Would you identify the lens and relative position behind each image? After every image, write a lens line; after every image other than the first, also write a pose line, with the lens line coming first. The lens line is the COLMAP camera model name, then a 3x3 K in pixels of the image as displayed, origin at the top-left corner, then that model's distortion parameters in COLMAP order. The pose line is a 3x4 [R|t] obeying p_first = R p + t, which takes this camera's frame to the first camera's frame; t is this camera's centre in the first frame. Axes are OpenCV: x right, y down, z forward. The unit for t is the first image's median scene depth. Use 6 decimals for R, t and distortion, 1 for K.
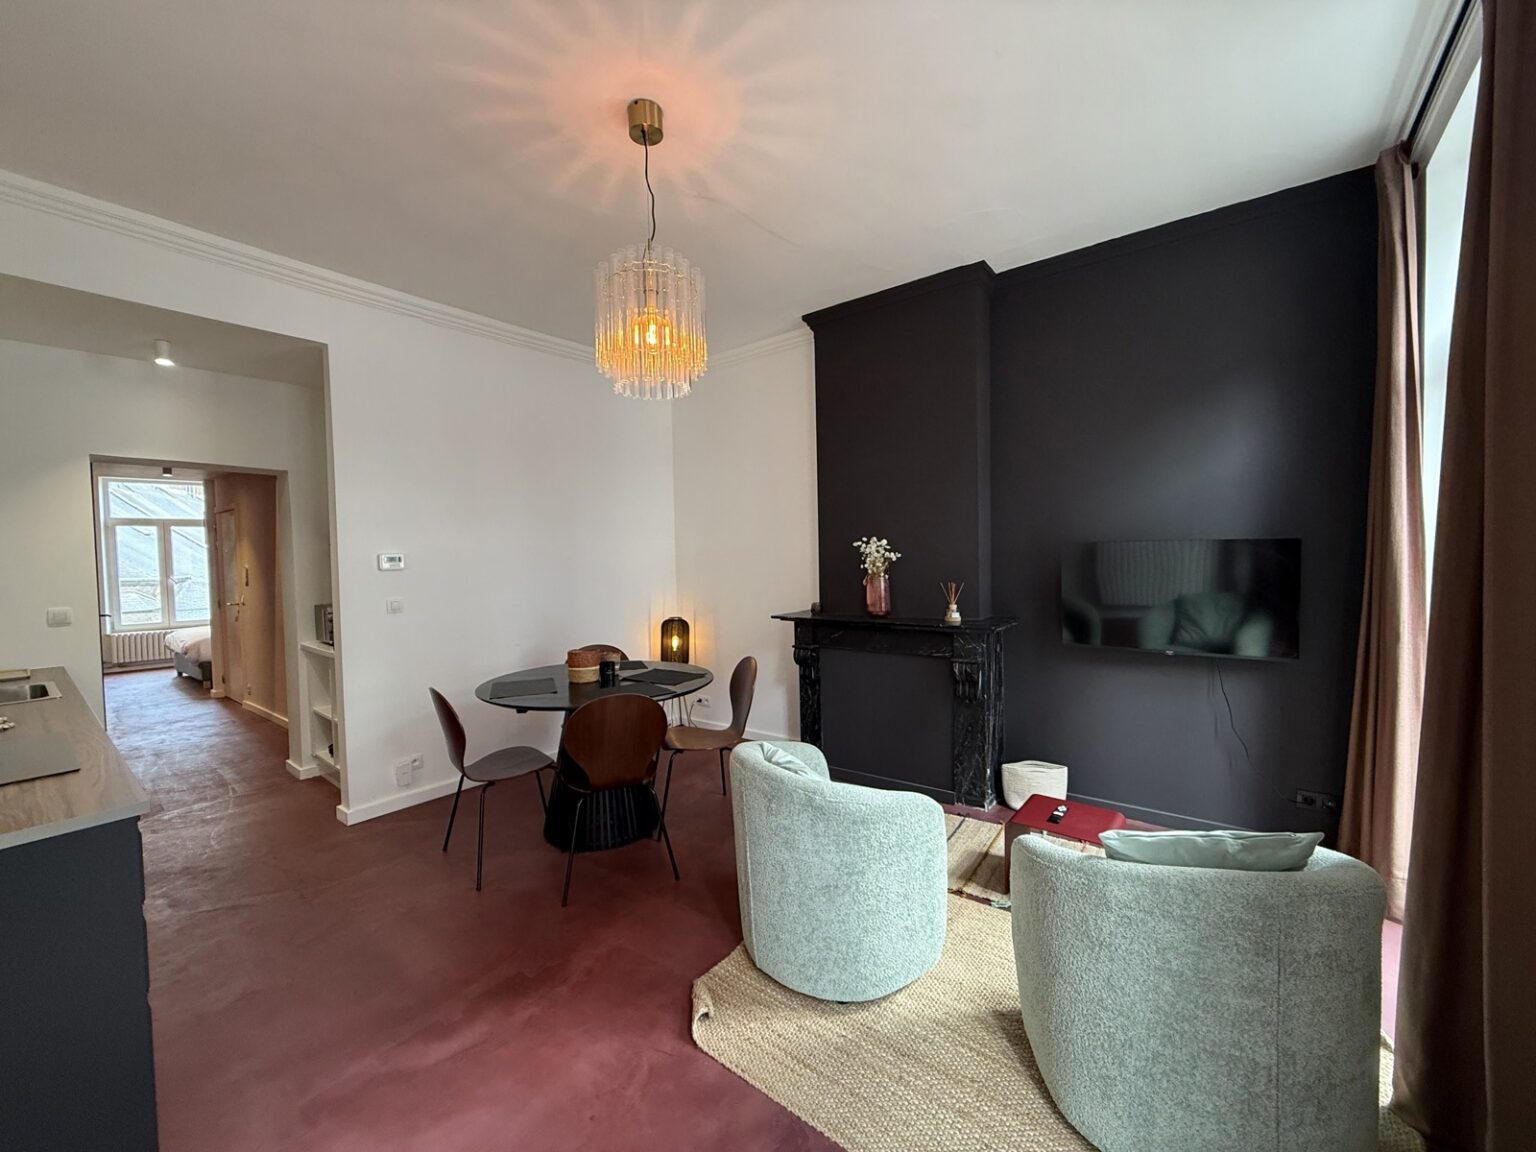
lens RADIAL K [[608.2, 0, 768.0], [0, 608.2, 576.0], [0, 0, 1]] dist [0.002800, 0.000305]
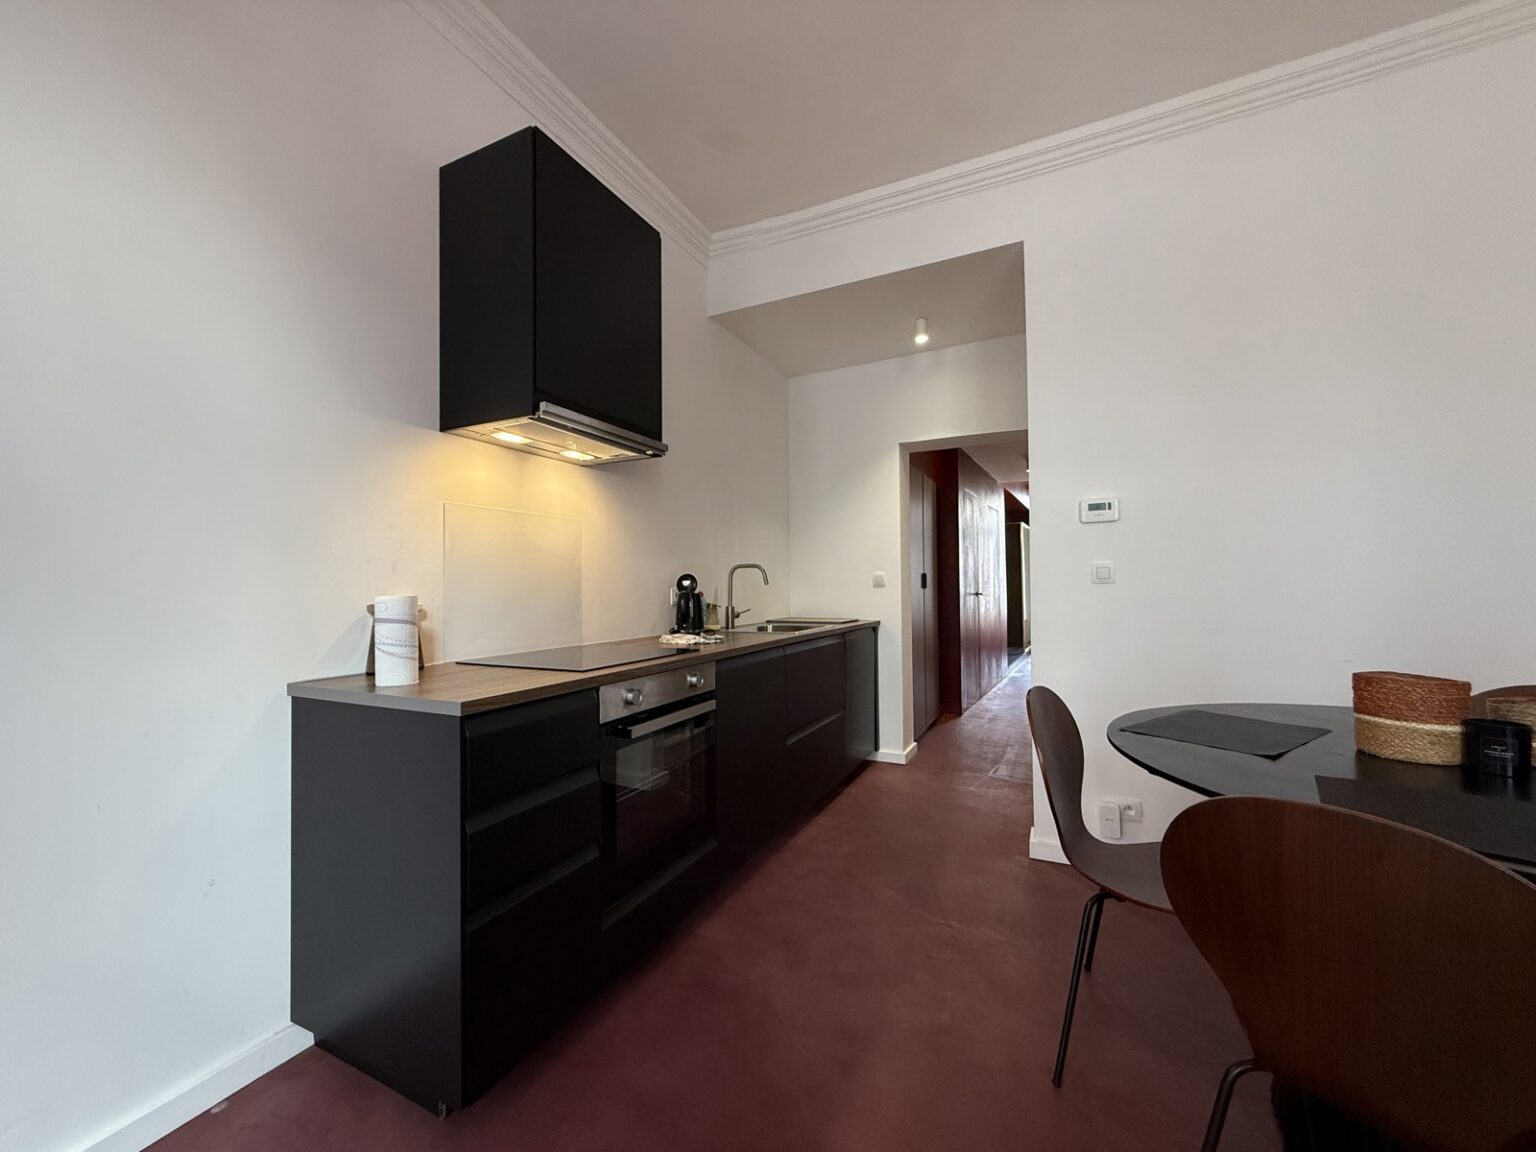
lens RADIAL K [[611.8, 0, 764.9], [0, 611.8, 575.3], [0, 0, 1]] dist [0.000813, 0.000052]
pose [[0.211096, 0.001414, -0.977464, -0.006594], [-0.026016, 0.999653, -0.004172, 0.045575], [0.977119, 0.026311, 0.211059, 0.337989]]
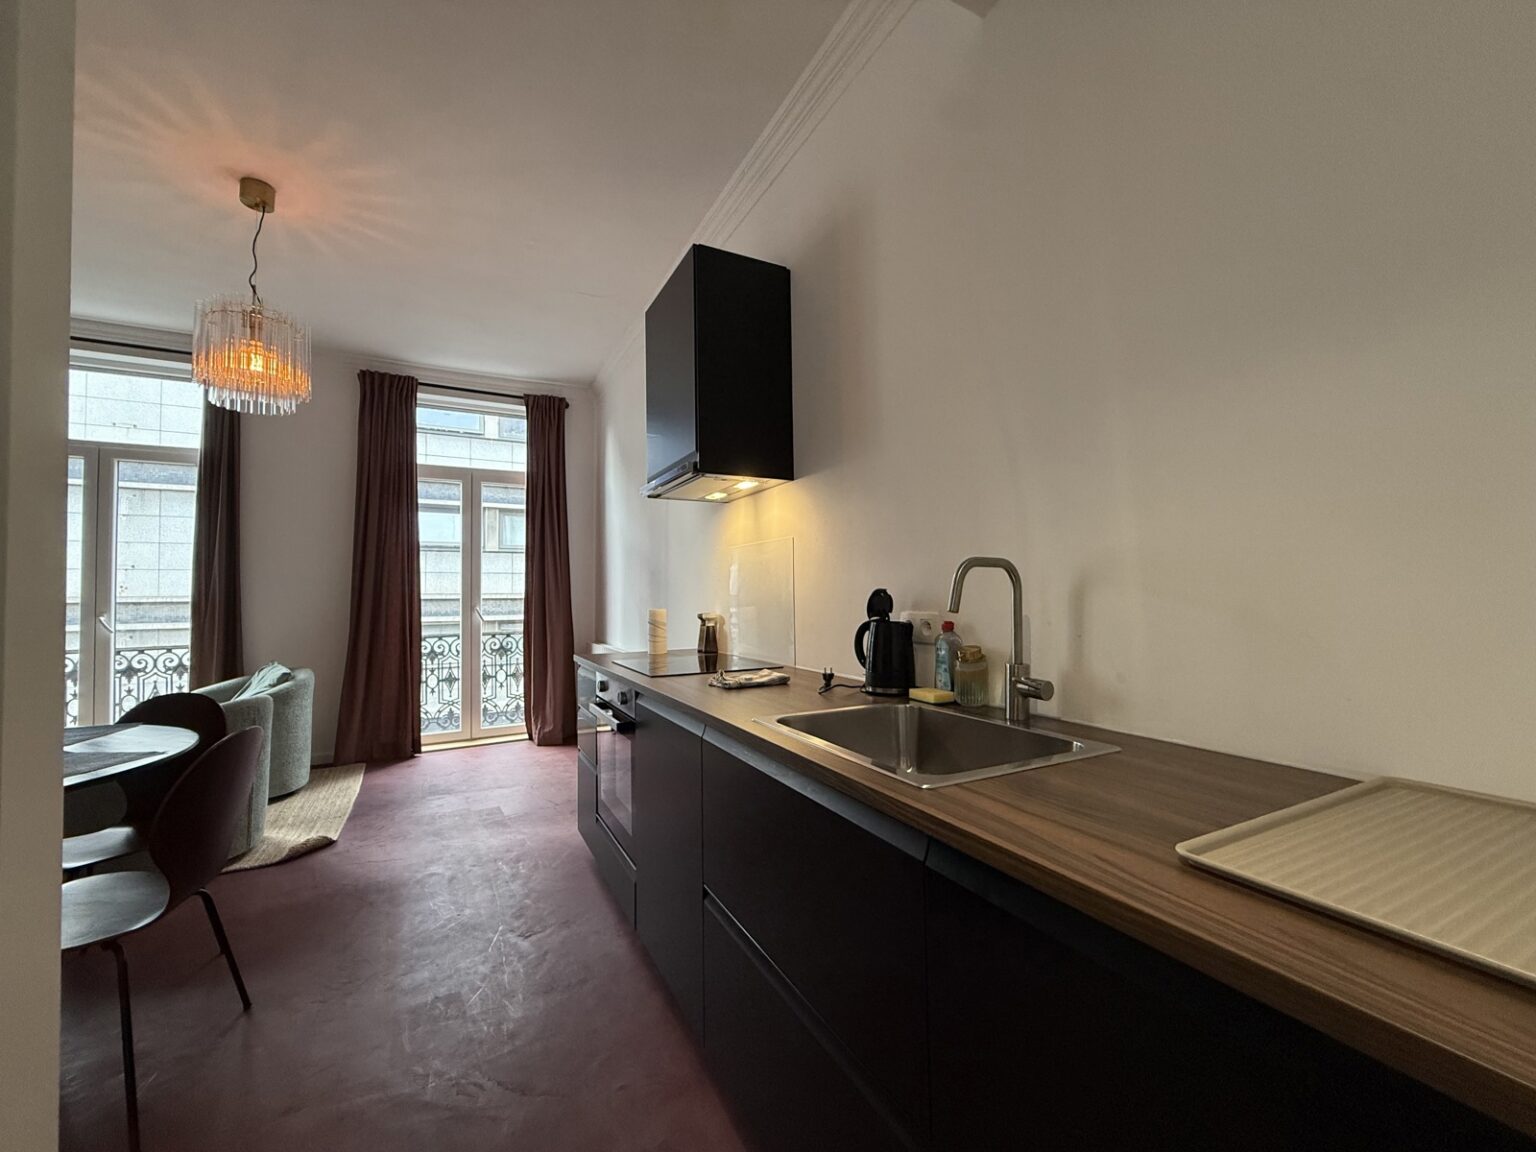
lens RADIAL K [[611.8, 0, 764.9], [0, 611.8, 575.3], [0, 0, 1]] dist [0.000813, 0.000052]
pose [[-0.911714, 0.046812, 0.408149, -0.696527], [0.045165, 0.998886, -0.013677, 0.038987], [-0.408334, 0.005964, -0.912813, 0.742001]]
